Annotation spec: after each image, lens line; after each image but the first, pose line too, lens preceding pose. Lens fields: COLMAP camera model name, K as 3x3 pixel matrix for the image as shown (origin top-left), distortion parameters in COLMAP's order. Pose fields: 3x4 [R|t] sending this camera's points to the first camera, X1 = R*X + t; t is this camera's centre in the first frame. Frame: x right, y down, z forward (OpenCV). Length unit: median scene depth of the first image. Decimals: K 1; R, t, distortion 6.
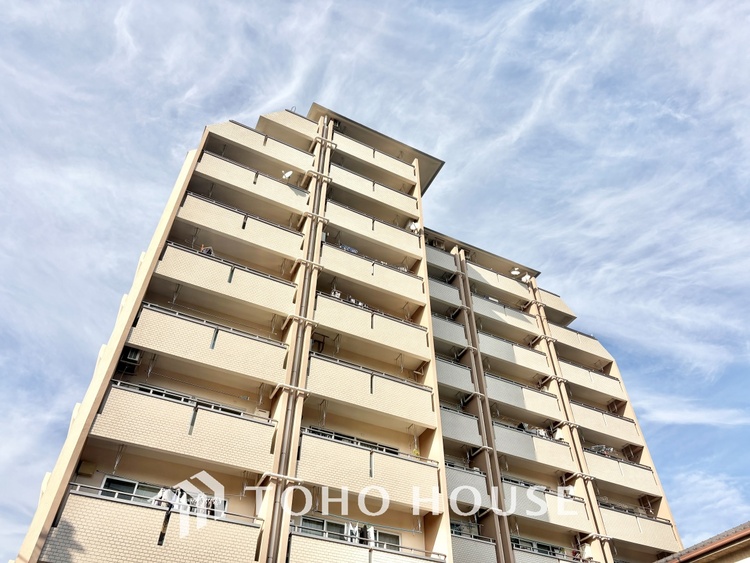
lens RADIAL K [[566.0, 0, 380.2], [0, 566.0, 284.4], [0, 0, 1]] dist [0.054090, -0.042422]
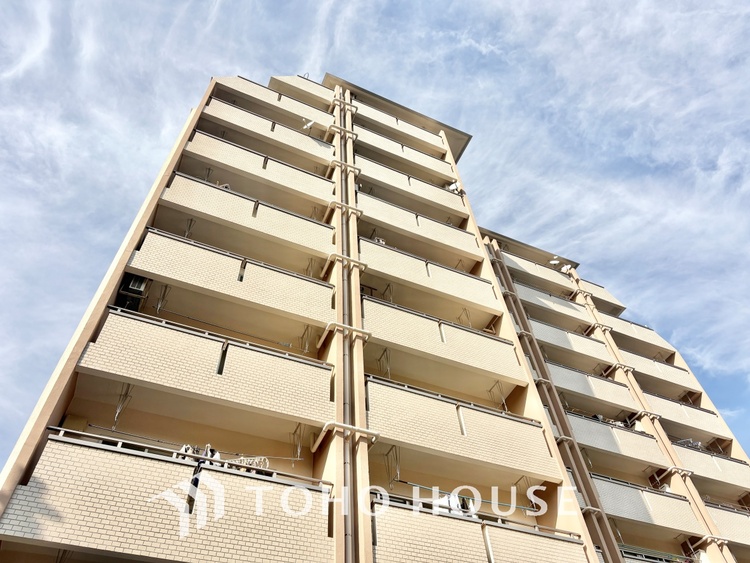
lens RADIAL K [[566.0, 0, 388.1], [0, 566.0, 281.7], [0, 0, 1]] dist [0.054090, -0.042422]
pose [[0.997049, -0.068724, 0.034199, -0.090736], [0.072614, 0.988871, -0.129851, 0.167335], [-0.024894, 0.131951, 0.990944, 0.175342]]
